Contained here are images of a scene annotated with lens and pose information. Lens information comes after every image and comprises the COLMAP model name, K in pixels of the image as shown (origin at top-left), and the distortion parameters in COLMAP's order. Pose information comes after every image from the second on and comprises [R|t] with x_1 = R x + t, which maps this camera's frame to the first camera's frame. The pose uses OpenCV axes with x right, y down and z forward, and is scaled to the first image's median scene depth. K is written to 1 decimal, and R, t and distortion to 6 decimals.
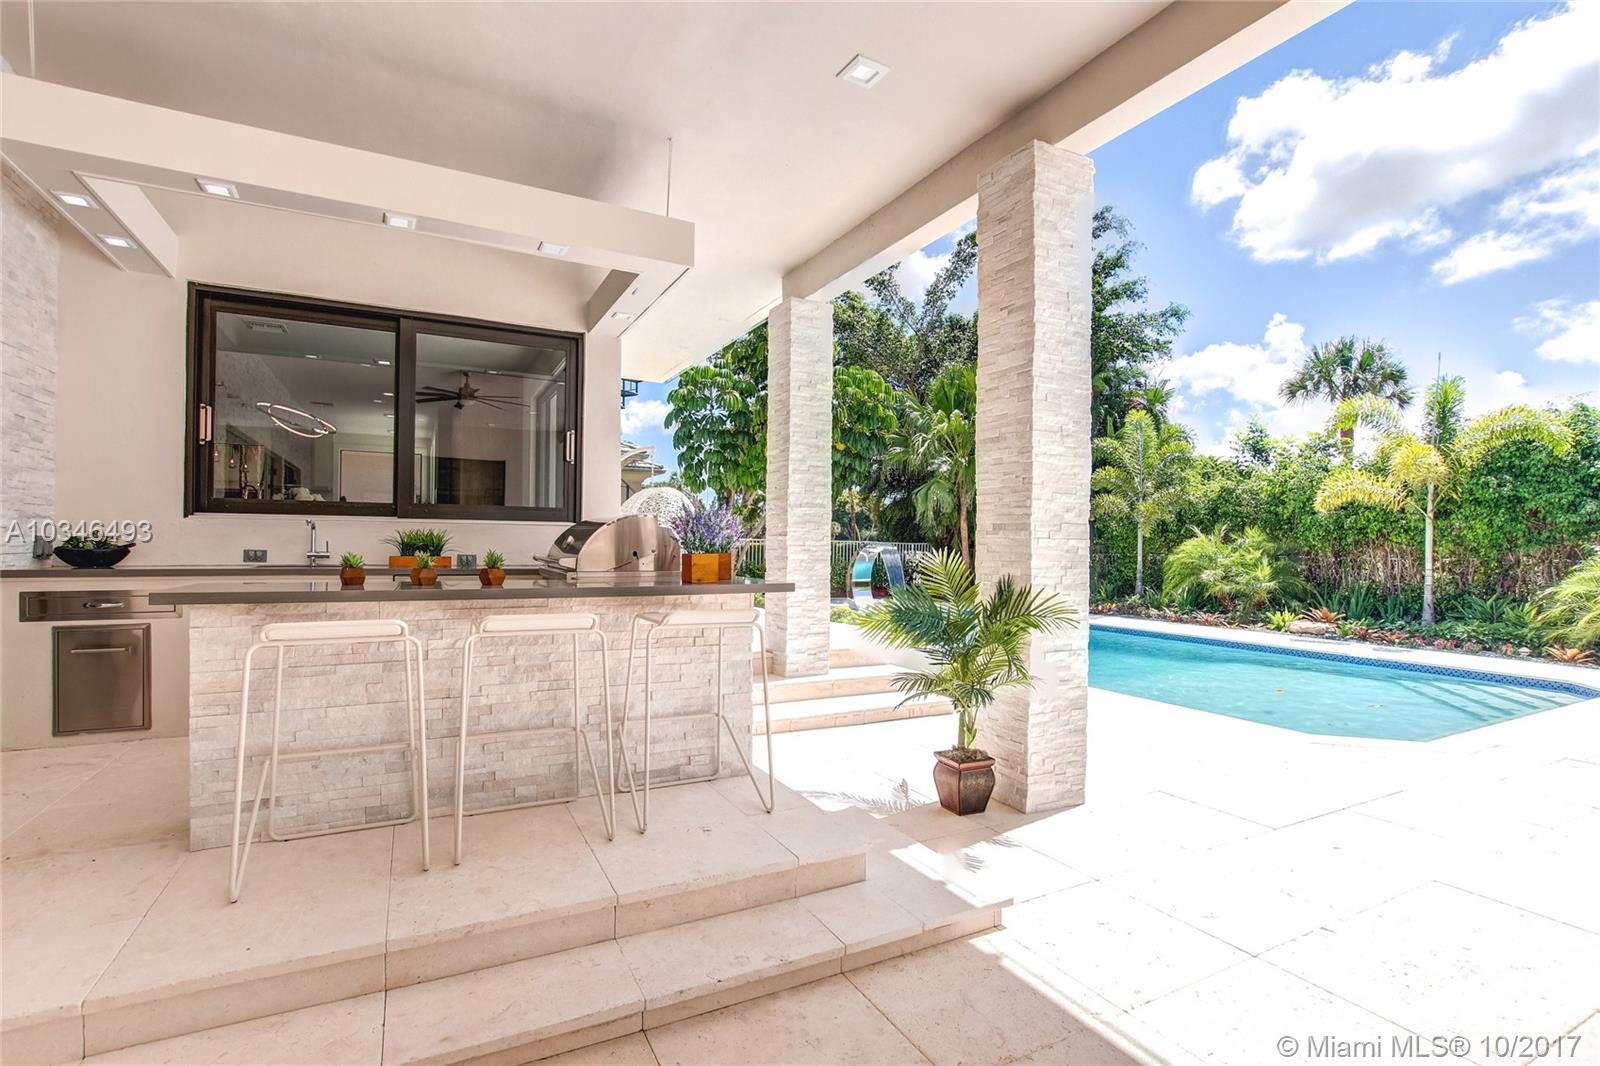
lens RADIAL K [[752.7, 0, 804.7], [0, 752.7, 539.9], [0, 0, 1]] dist [-0.015083, 0.001585]
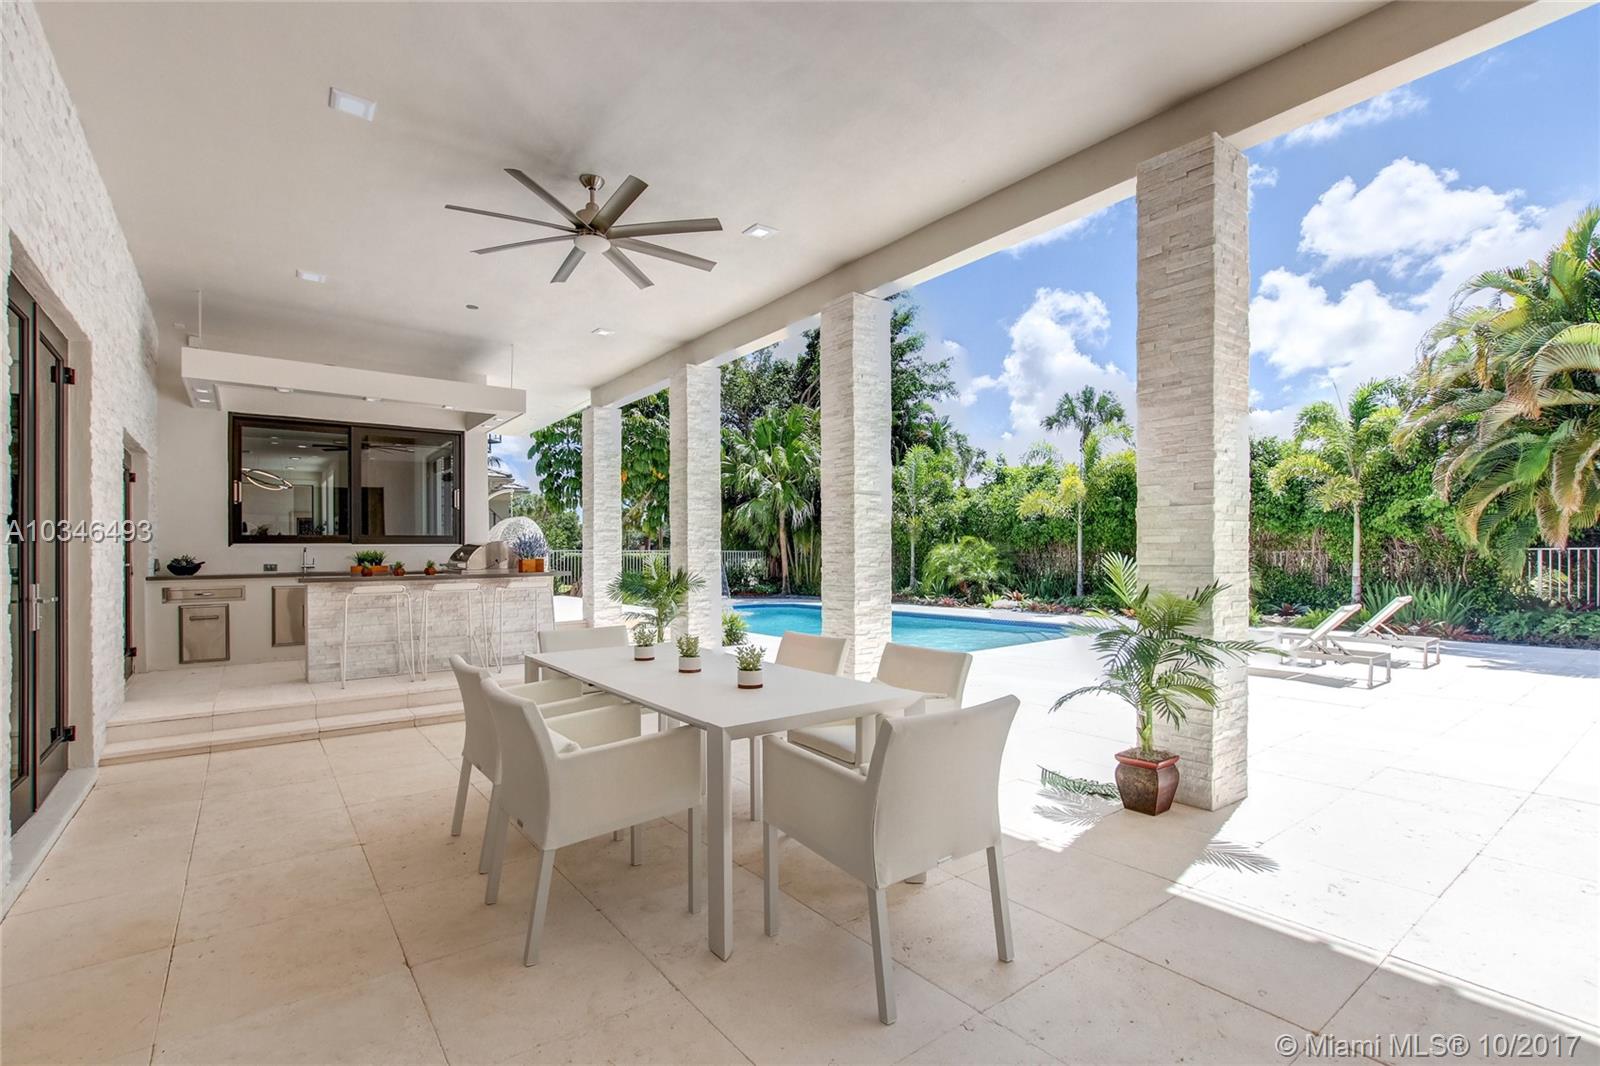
lens RADIAL K [[752.7, 0, 806.8], [0, 752.7, 540.8], [0, 0, 1]] dist [-0.015083, 0.001585]
pose [[0.987319, -0.021275, 0.157318, 0.082985], [0.022760, 0.999712, -0.007647, 0.000105], [-0.157110, 0.011131, 0.987518, -0.331874]]
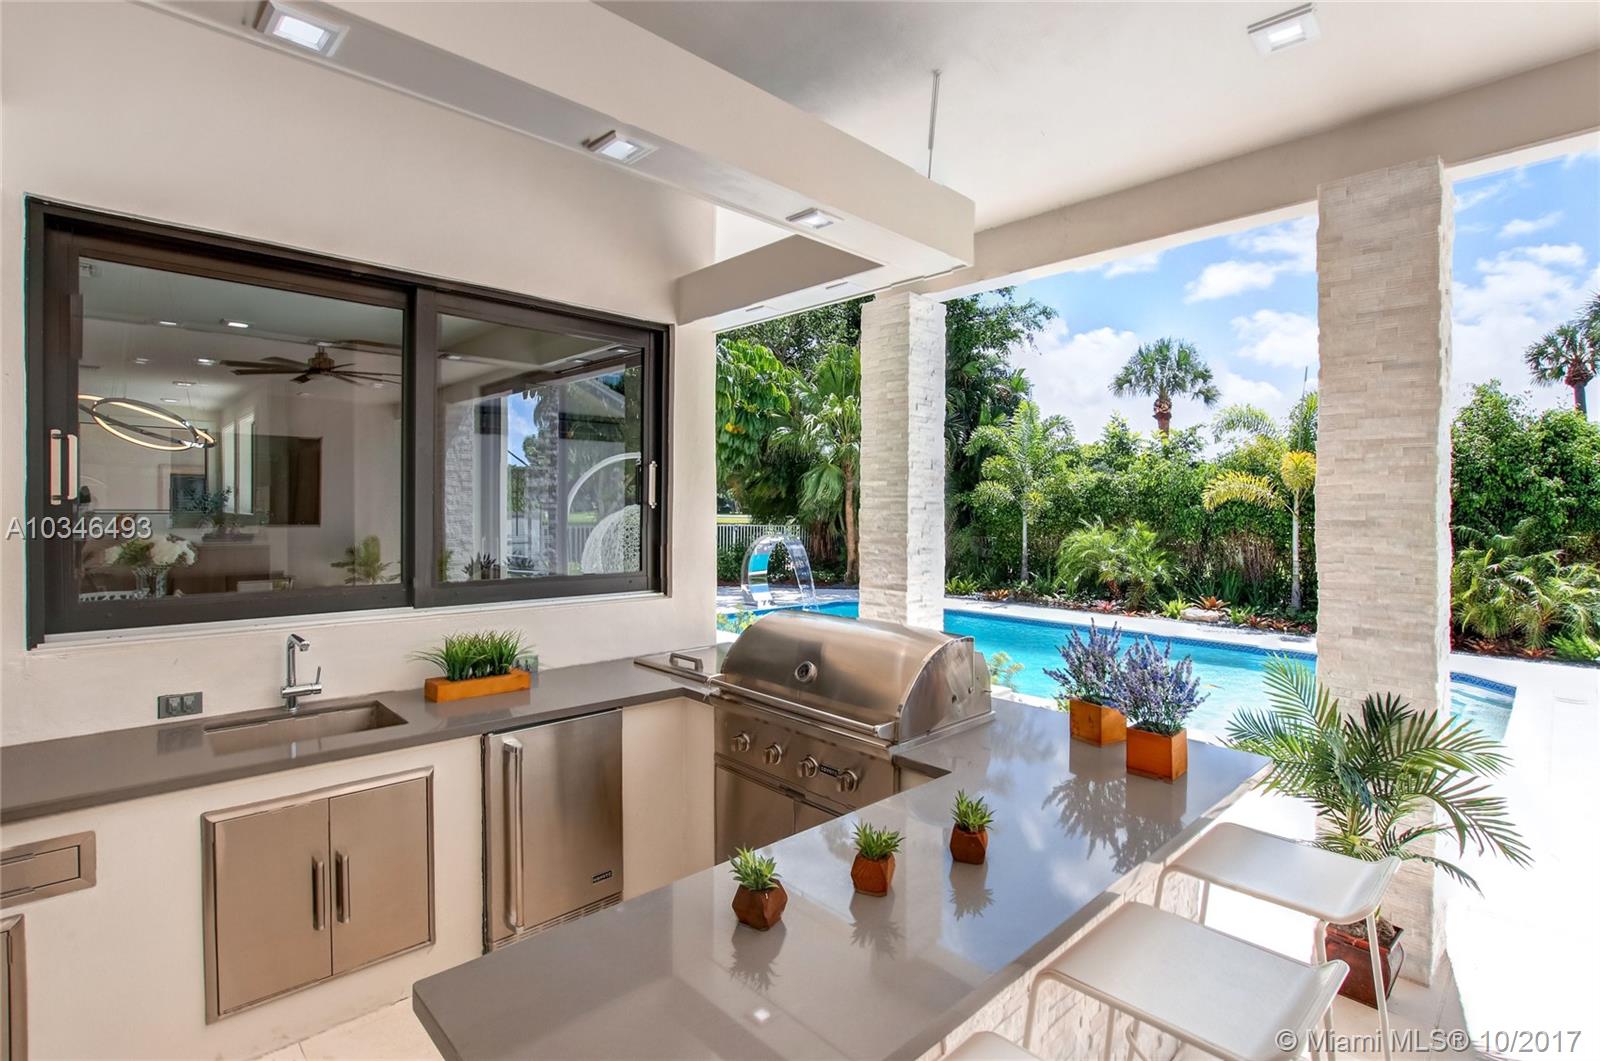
lens RADIAL K [[752.7, 0, 825.2], [0, 752.7, 519.6], [0, 0, 1]] dist [-0.015083, 0.001585]
pose [[0.957296, -0.008890, 0.288972, -0.154893], [0.002393, 0.999736, 0.022831, -0.046014], [-0.289098, -0.021164, 0.957065, 0.117865]]
